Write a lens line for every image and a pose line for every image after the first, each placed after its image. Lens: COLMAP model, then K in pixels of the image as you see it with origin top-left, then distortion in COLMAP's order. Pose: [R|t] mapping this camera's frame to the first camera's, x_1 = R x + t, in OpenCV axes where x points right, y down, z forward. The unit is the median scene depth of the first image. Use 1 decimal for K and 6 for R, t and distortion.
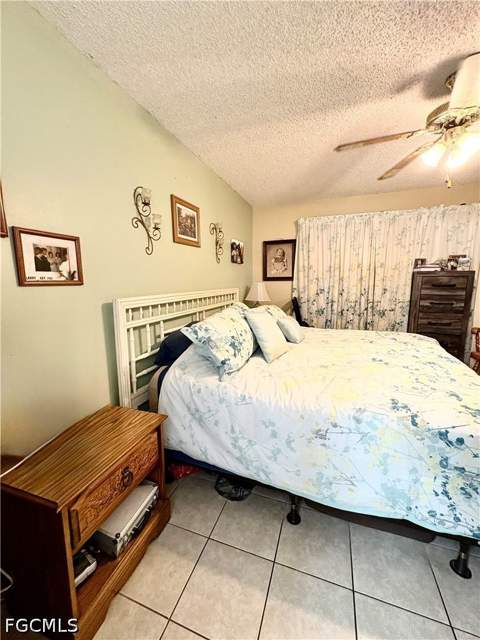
lens RADIAL K [[256.8, 0, 239.7], [0, 256.8, 319.3], [0, 0, 1]] dist [0.000968, -0.000026]
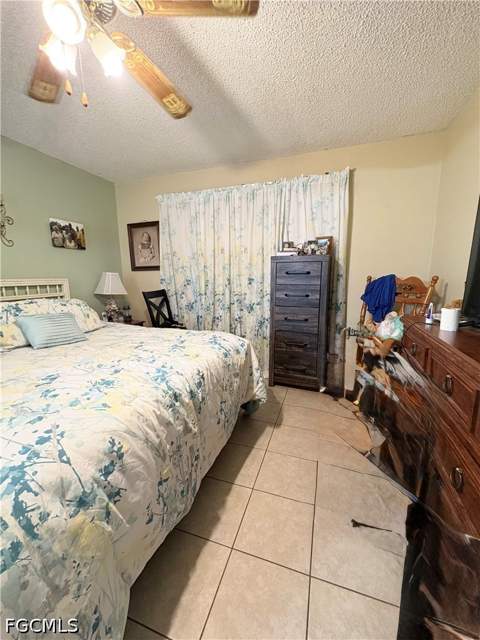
lens RADIAL K [[256.8, 0, 239.4], [0, 256.8, 318.4], [0, 0, 1]] dist [0.000968, -0.000026]
pose [[0.999837, -0.008509, 0.015946, 0.505765], [0.008266, 0.999850, 0.015232, -0.001205], [-0.016073, -0.015098, 0.999757, 0.157168]]
